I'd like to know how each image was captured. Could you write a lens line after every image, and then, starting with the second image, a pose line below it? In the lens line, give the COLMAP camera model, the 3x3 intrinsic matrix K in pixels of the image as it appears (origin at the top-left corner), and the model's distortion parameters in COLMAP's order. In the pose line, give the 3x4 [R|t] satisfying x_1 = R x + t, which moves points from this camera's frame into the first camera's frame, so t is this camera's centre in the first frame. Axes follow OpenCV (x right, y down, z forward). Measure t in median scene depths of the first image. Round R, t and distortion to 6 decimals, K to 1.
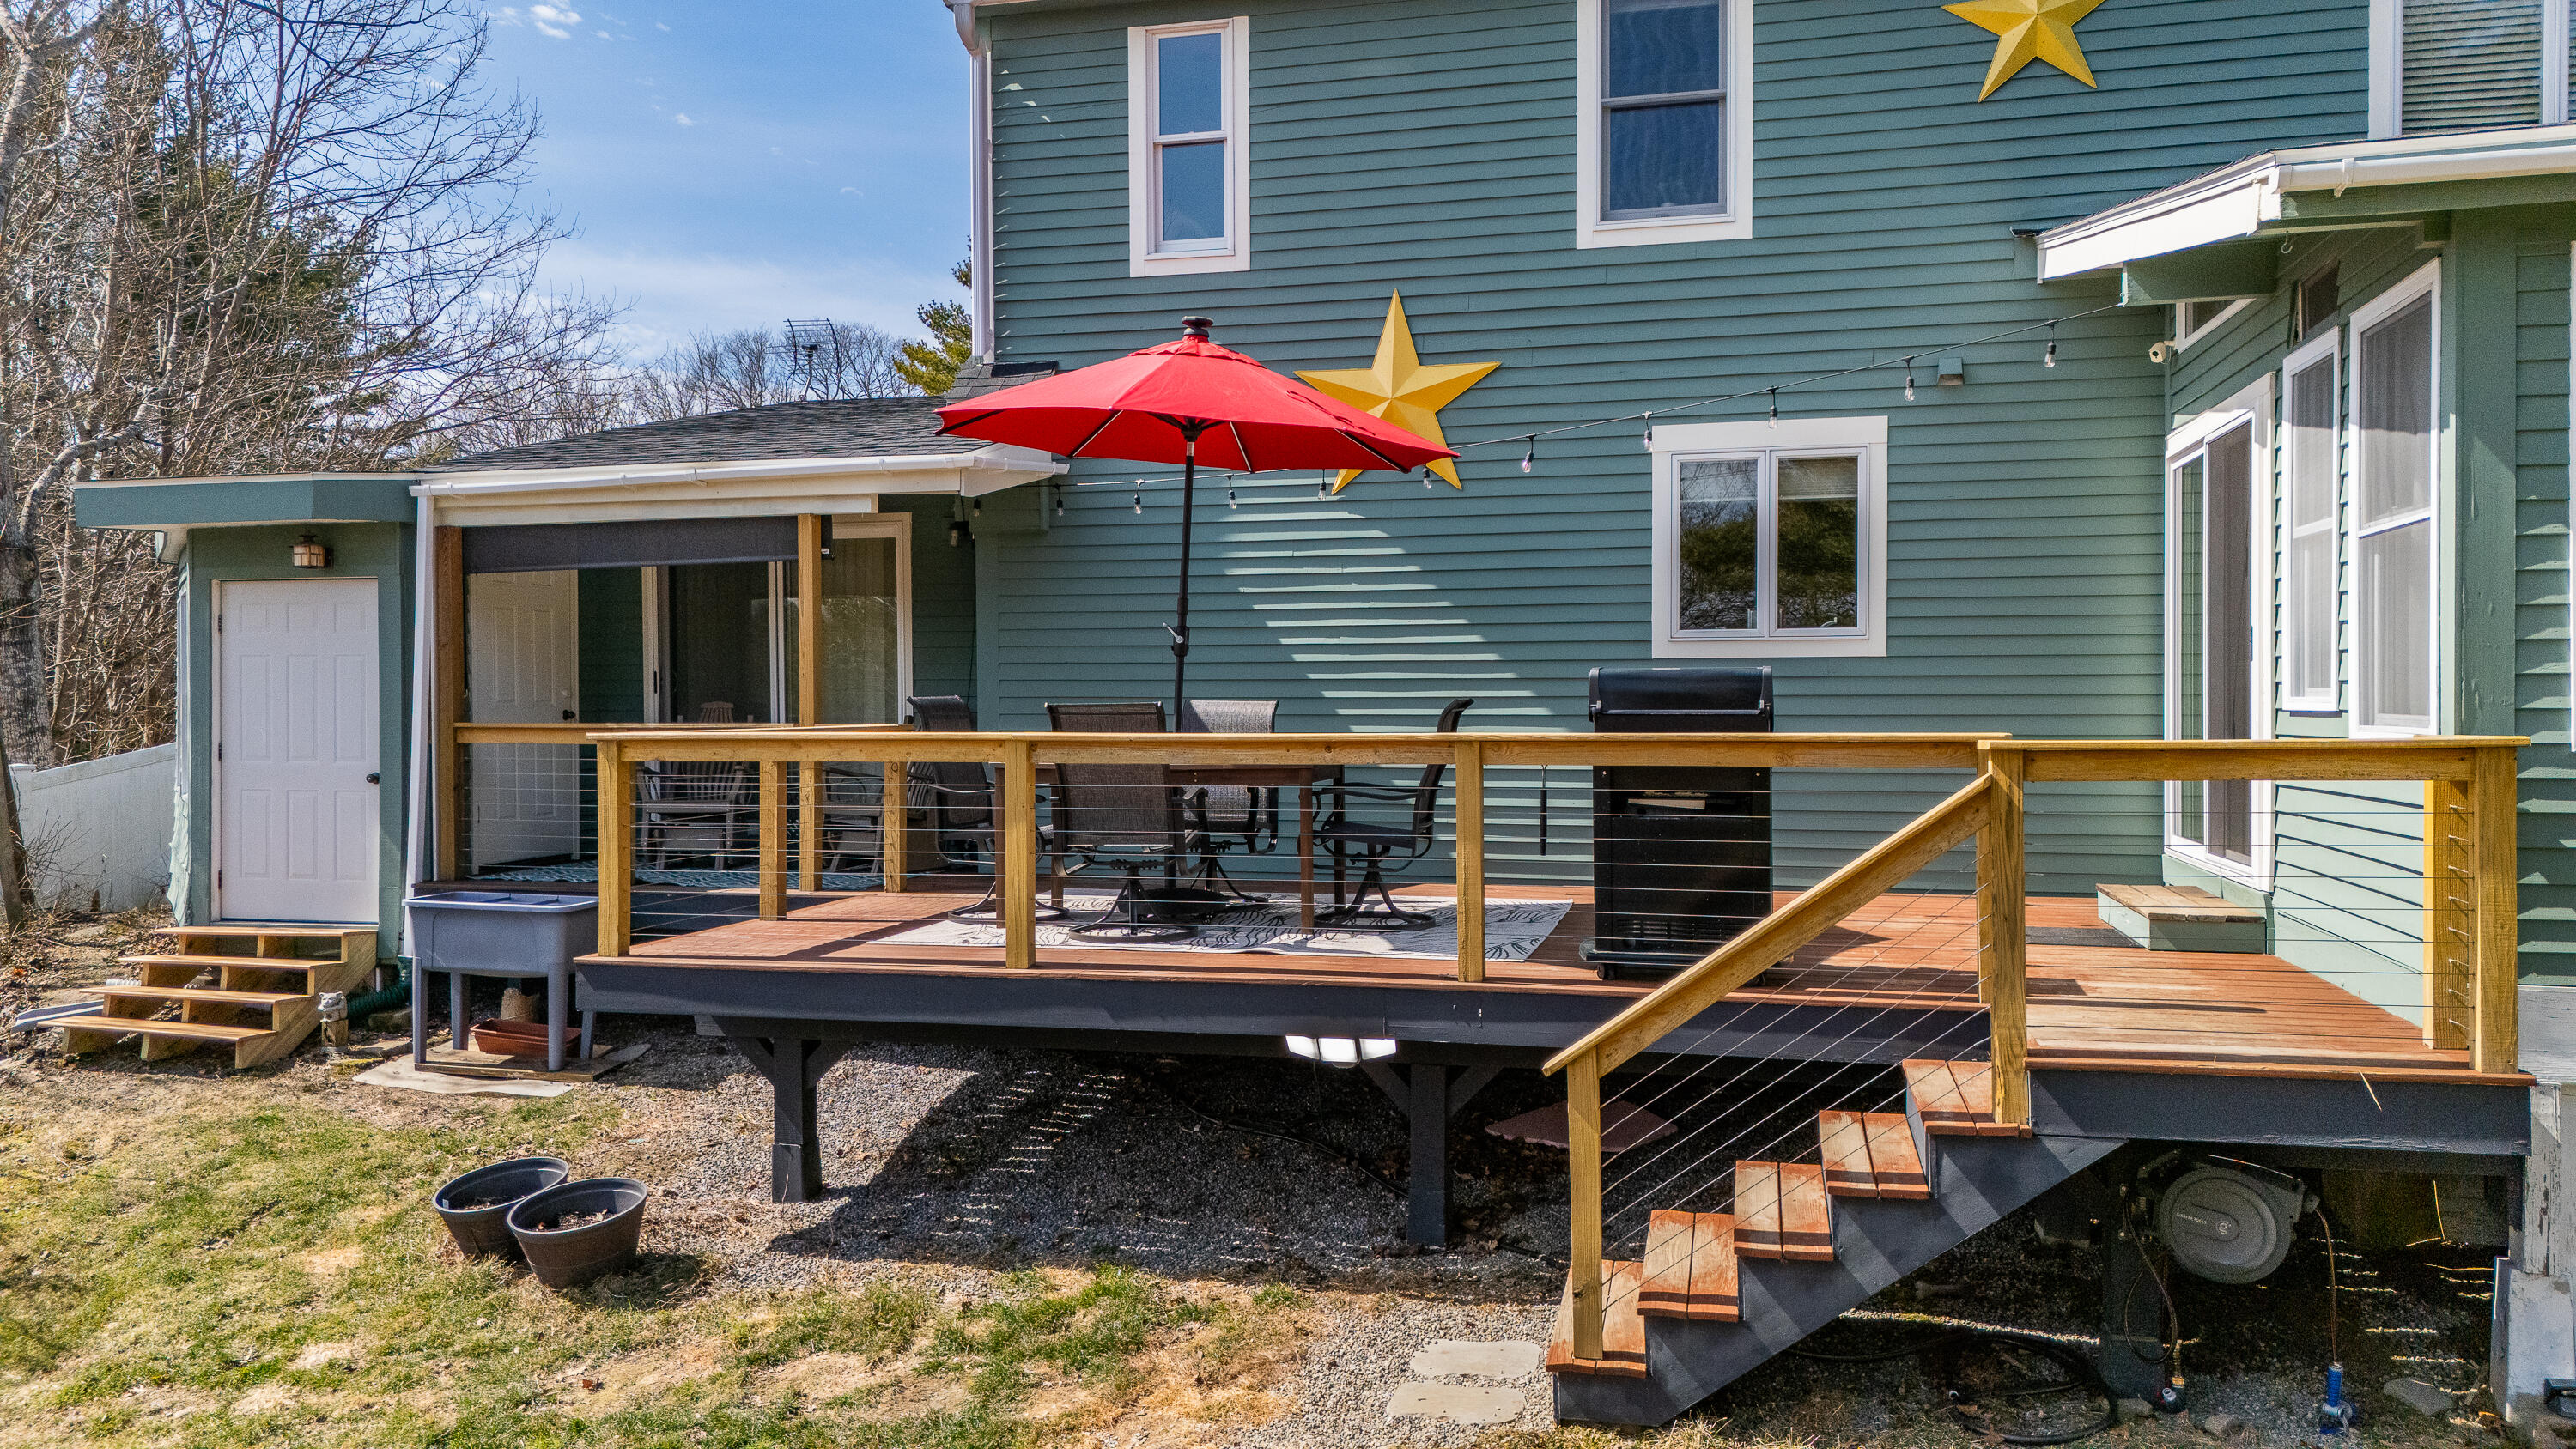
lens RADIAL K [[1882.5, 0, 1291.9], [0, 1882.5, 724.6], [0, 0, 1]] dist [0.058838, -0.041629]
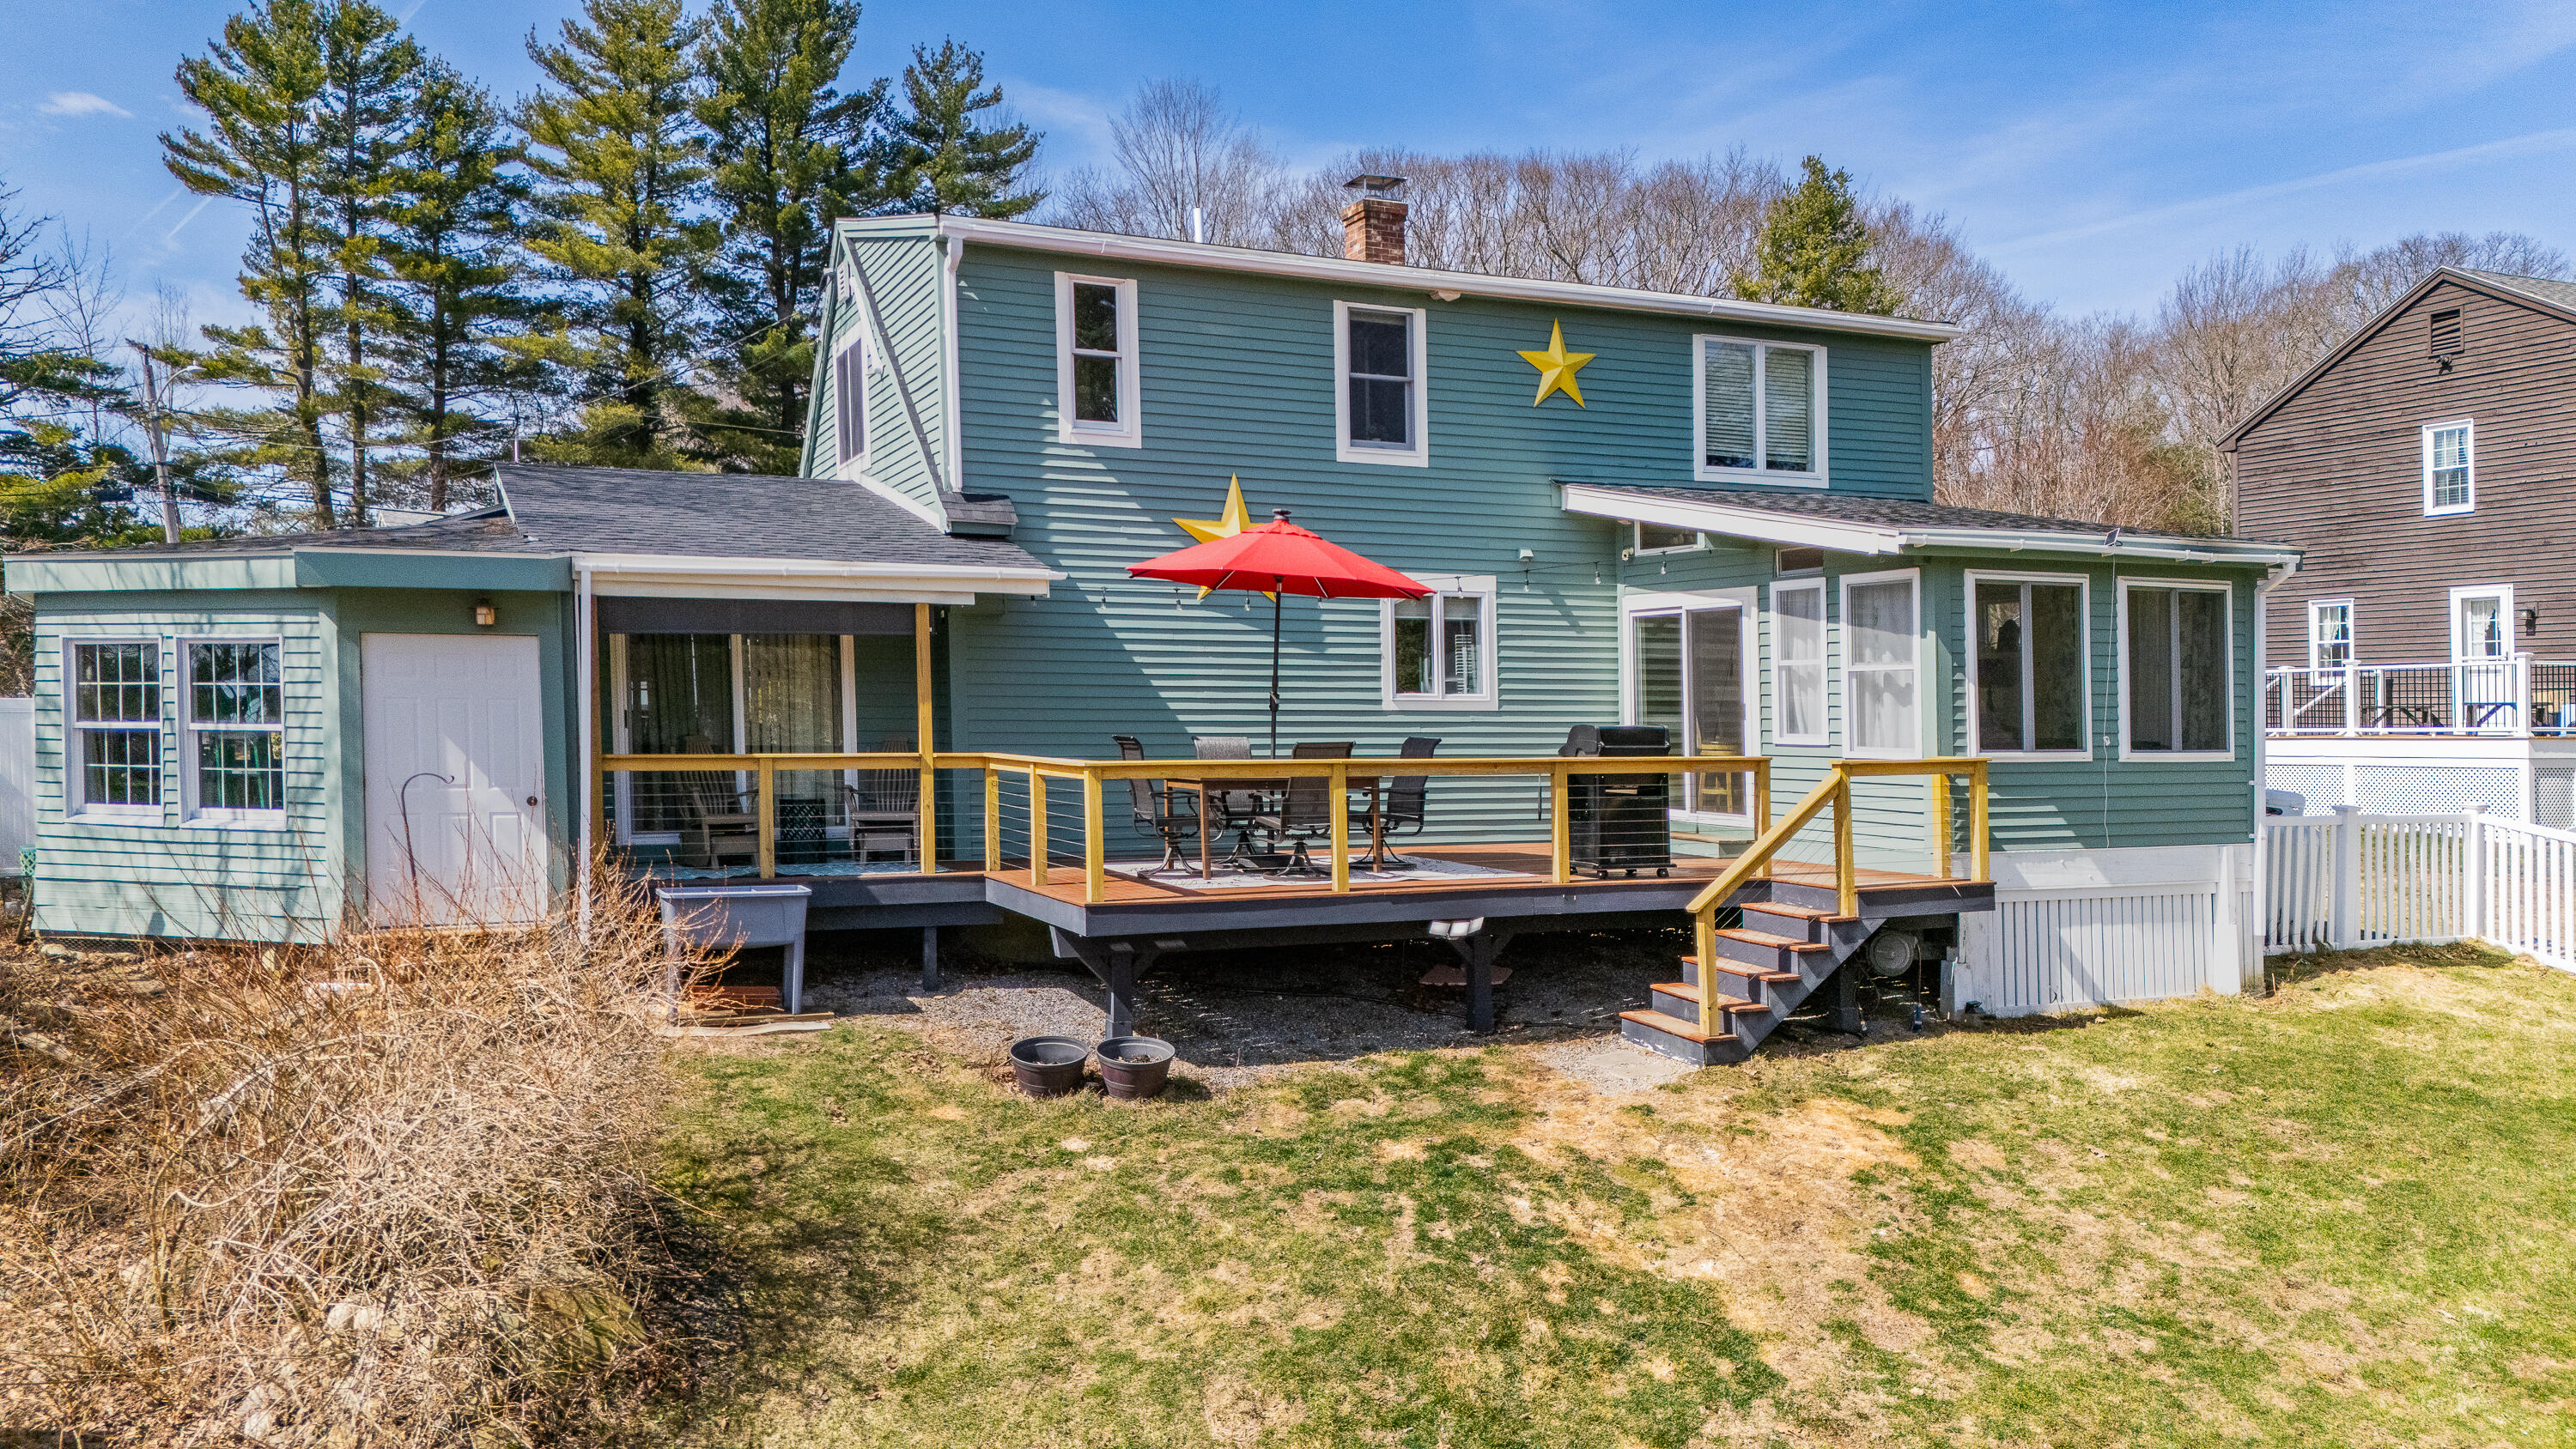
lens RADIAL K [[1882.5, 0, 1243.1], [0, 1882.5, 671.7], [0, 0, 1]] dist [0.058838, -0.041629]
pose [[0.798654, 0.018853, 0.601495, -0.945783], [0.002103, 0.999416, -0.034116, -0.012969], [-0.601787, 0.028512, 0.798148, -0.268520]]
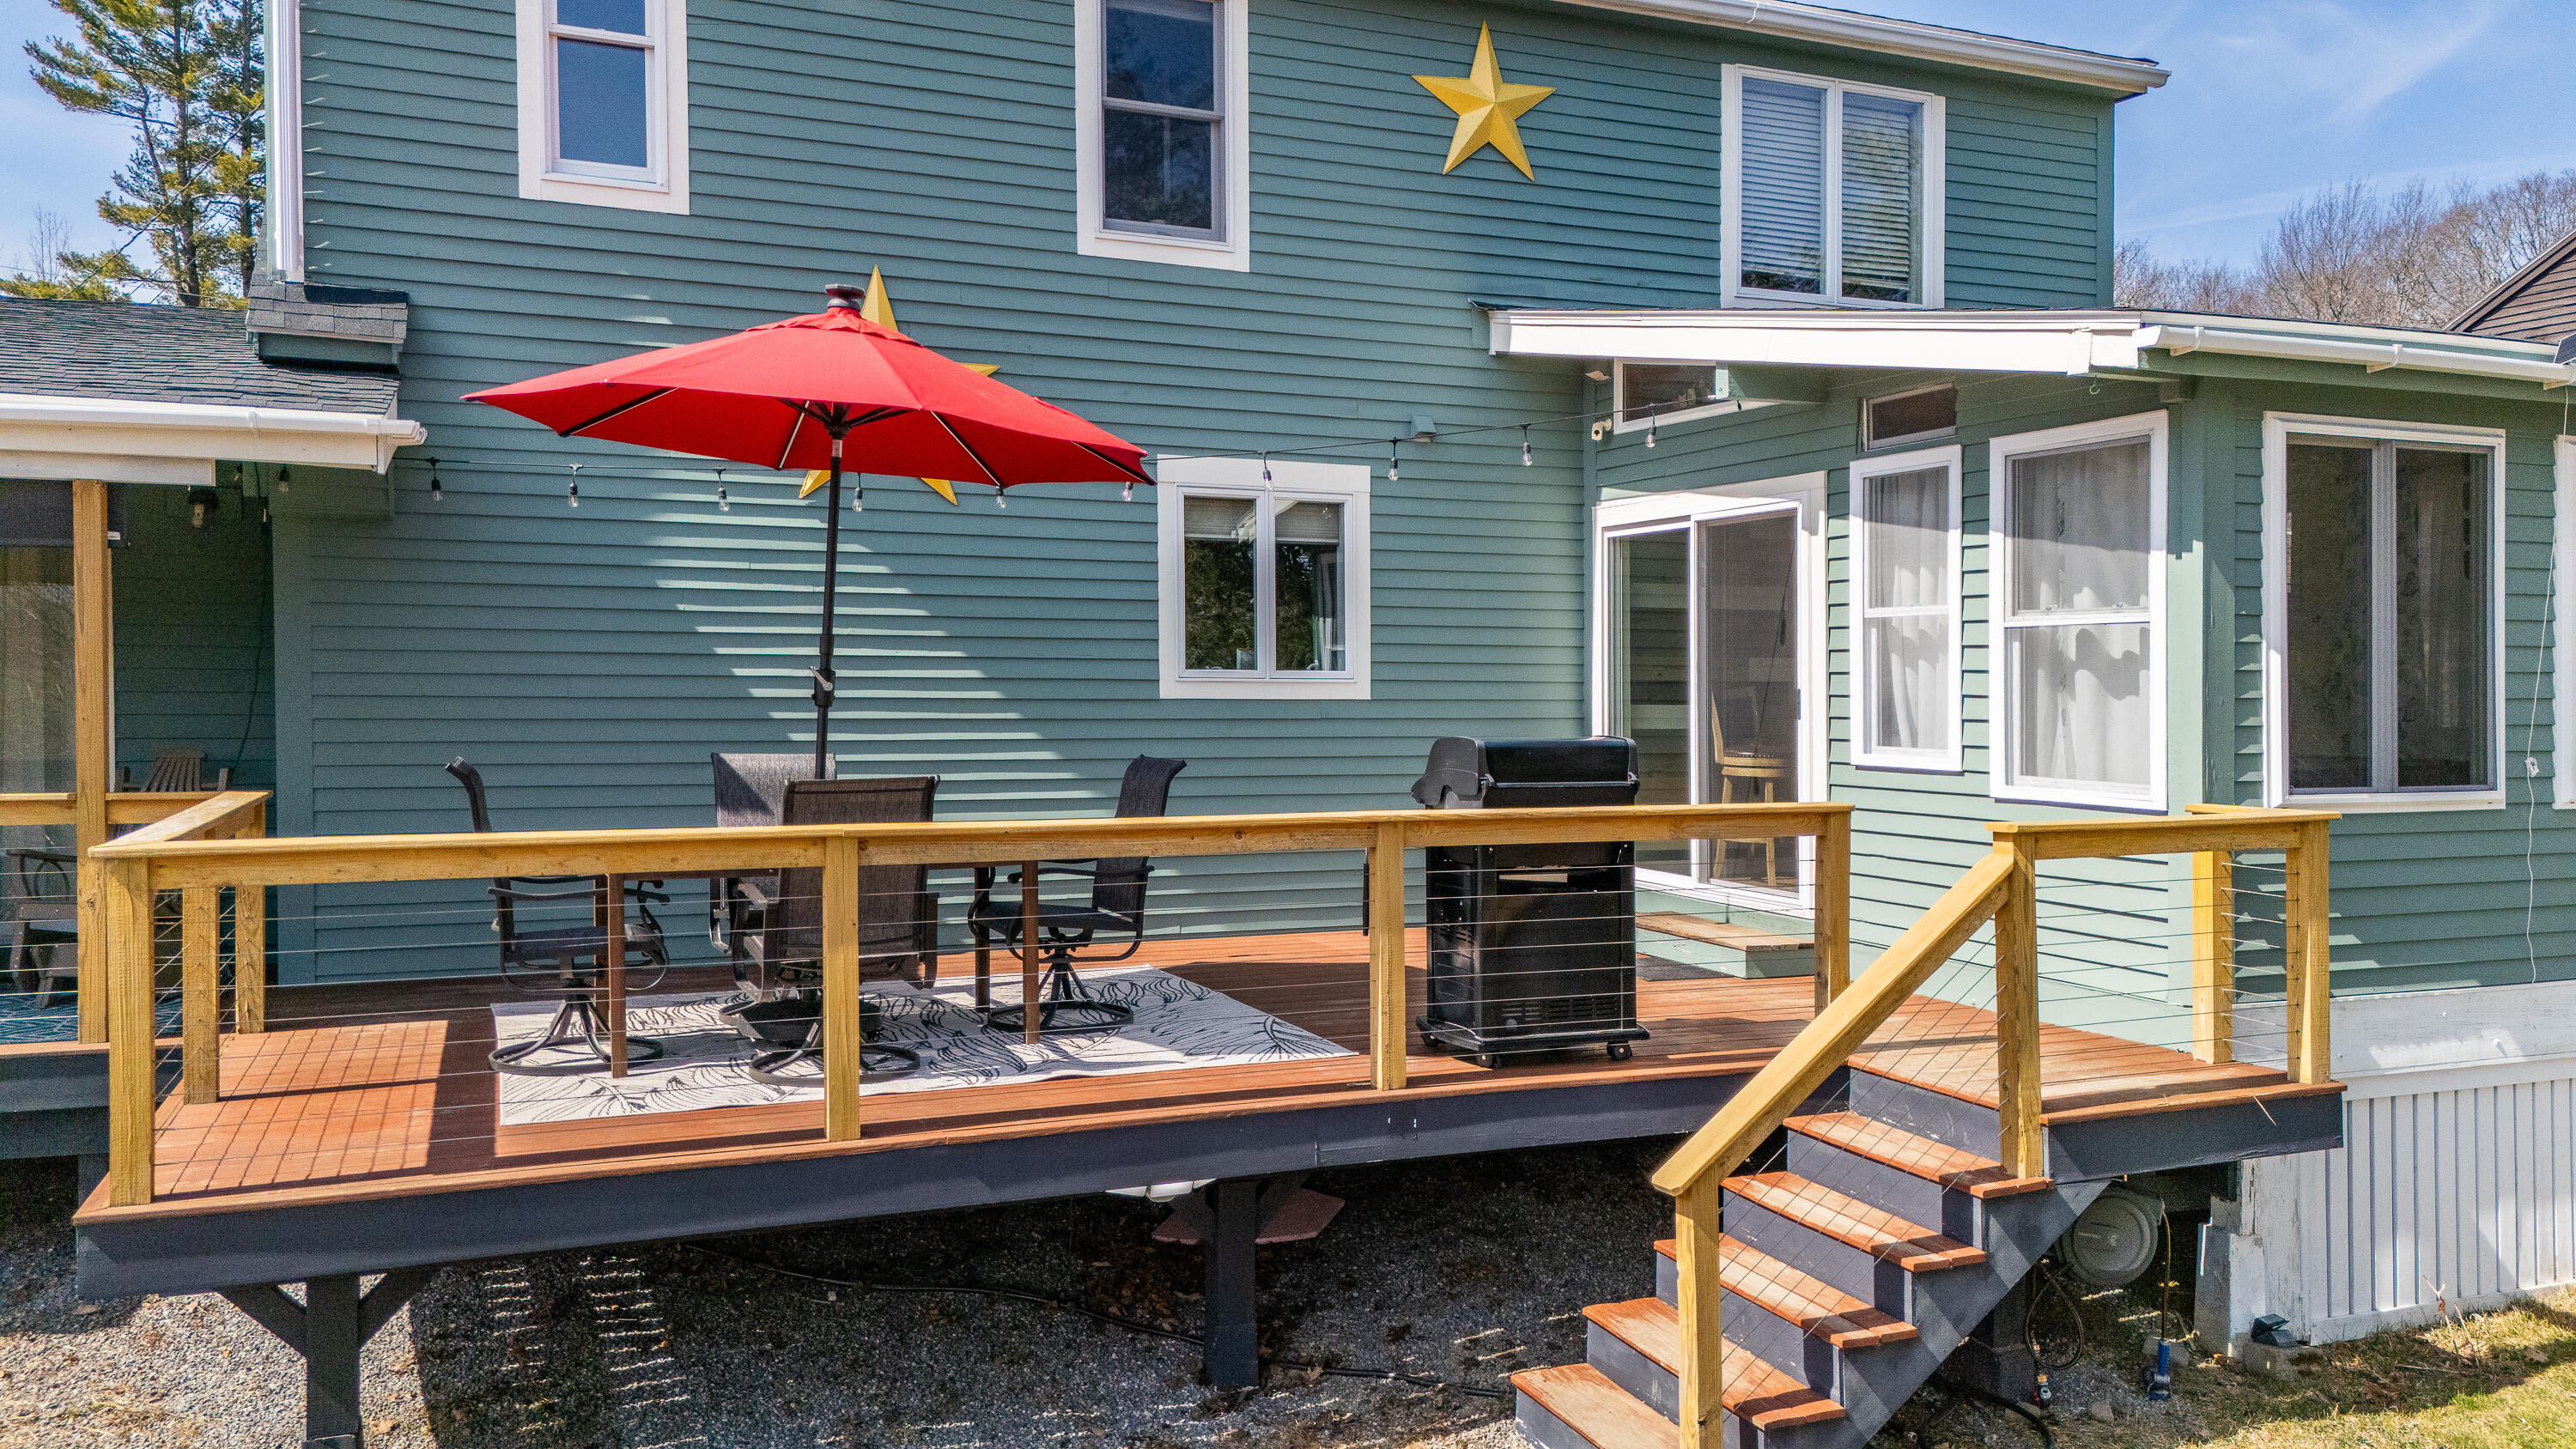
lens RADIAL K [[1882.5, 0, 1289.3], [0, 1882.5, 711.4], [0, 0, 1]] dist [0.058838, -0.041629]
pose [[0.802924, -0.000647, 0.596081, -0.332406], [-0.000104, 0.999999, 0.001224, -0.031181], [-0.596081, -0.001045, 0.802924, 0.209532]]
